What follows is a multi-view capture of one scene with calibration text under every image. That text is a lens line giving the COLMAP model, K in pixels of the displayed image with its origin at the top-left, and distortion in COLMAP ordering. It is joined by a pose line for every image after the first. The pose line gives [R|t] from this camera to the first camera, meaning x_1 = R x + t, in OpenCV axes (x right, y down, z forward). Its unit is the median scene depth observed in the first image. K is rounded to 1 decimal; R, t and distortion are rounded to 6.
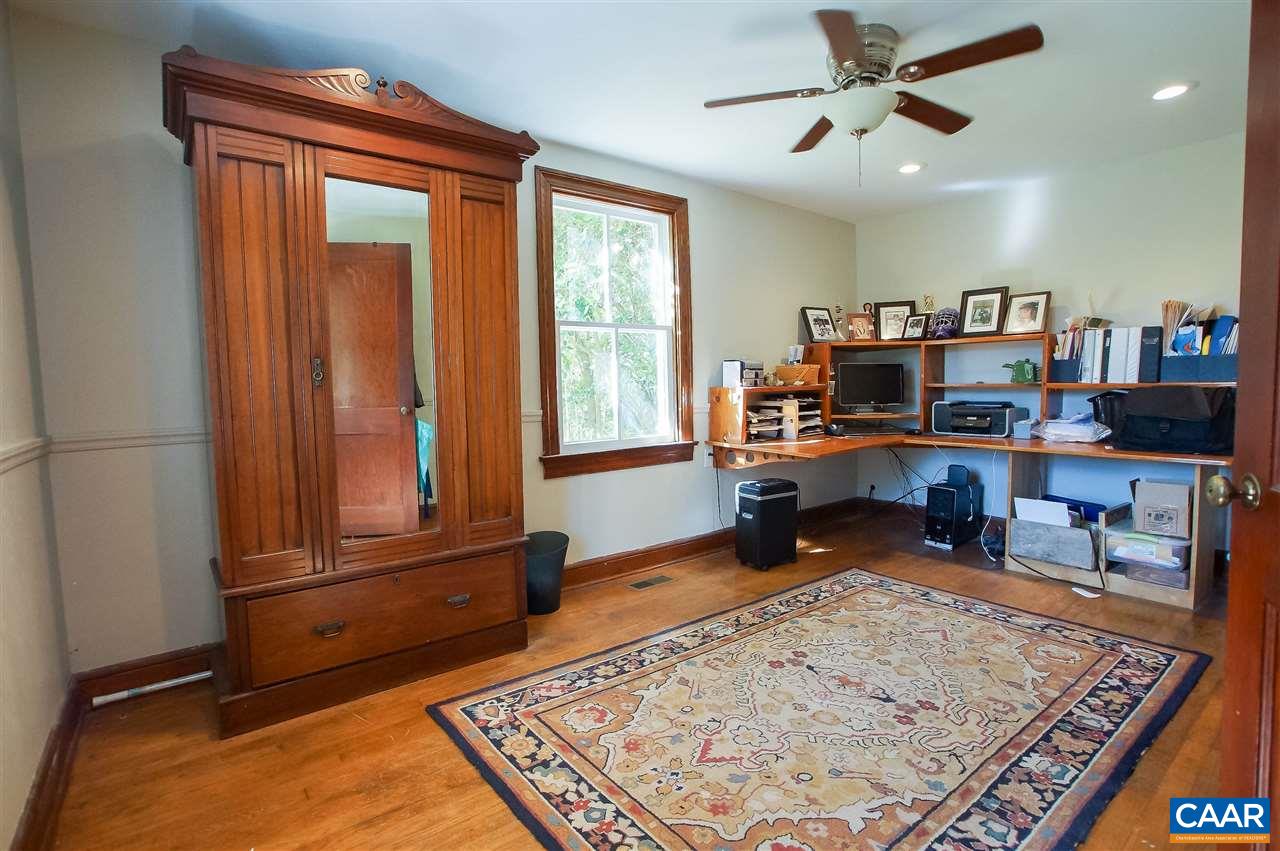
lens RADIAL K [[613.0, 0, 642.7], [0, 613.0, 424.4], [0, 0, 1]] dist [-0.048887, 0.012212]
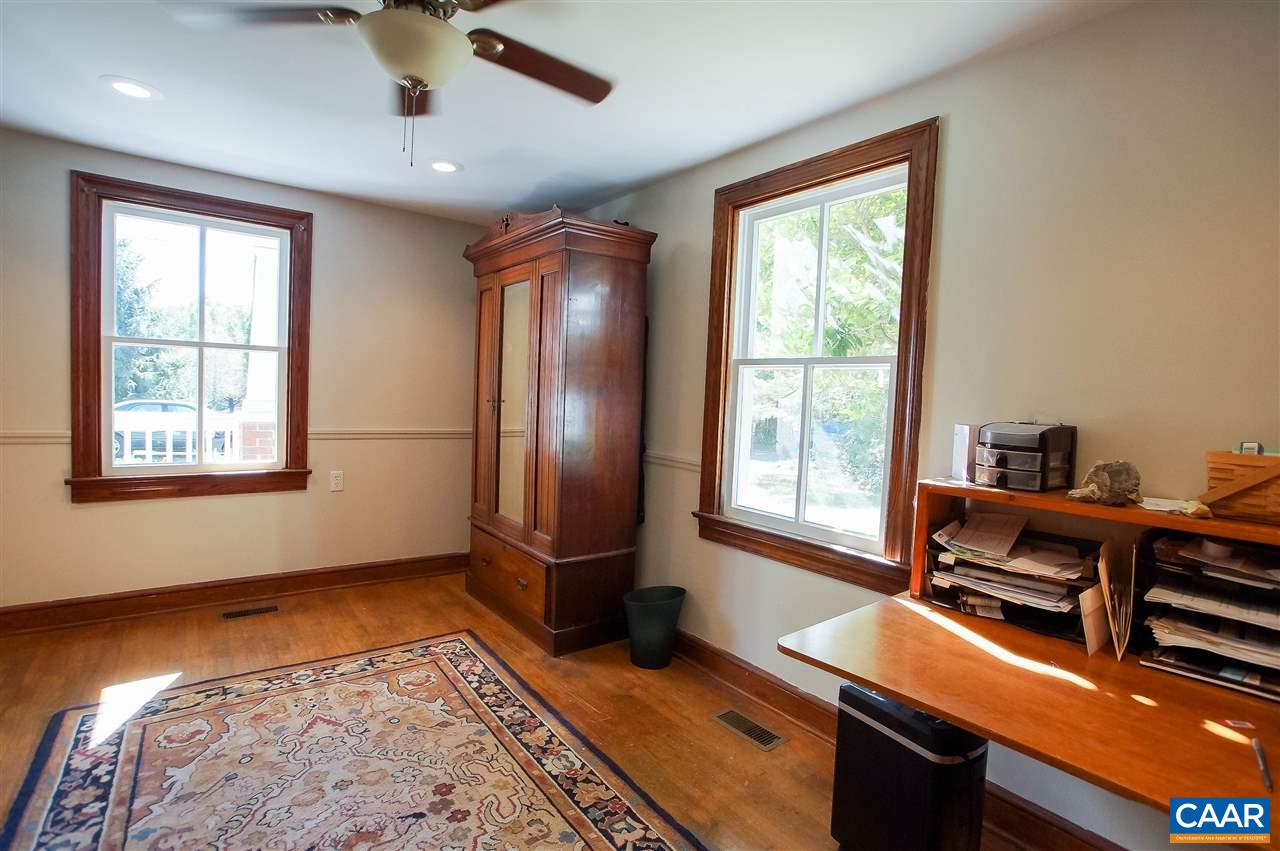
lens RADIAL K [[613.0, 0, 642.7], [0, 613.0, 424.4], [0, 0, 1]] dist [-0.048887, 0.012212]
pose [[-0.024928, 0.057569, -0.998030, 1.151674], [-0.115881, 0.991444, 0.060083, -0.187076], [0.992950, 0.117150, -0.018044, 1.440883]]
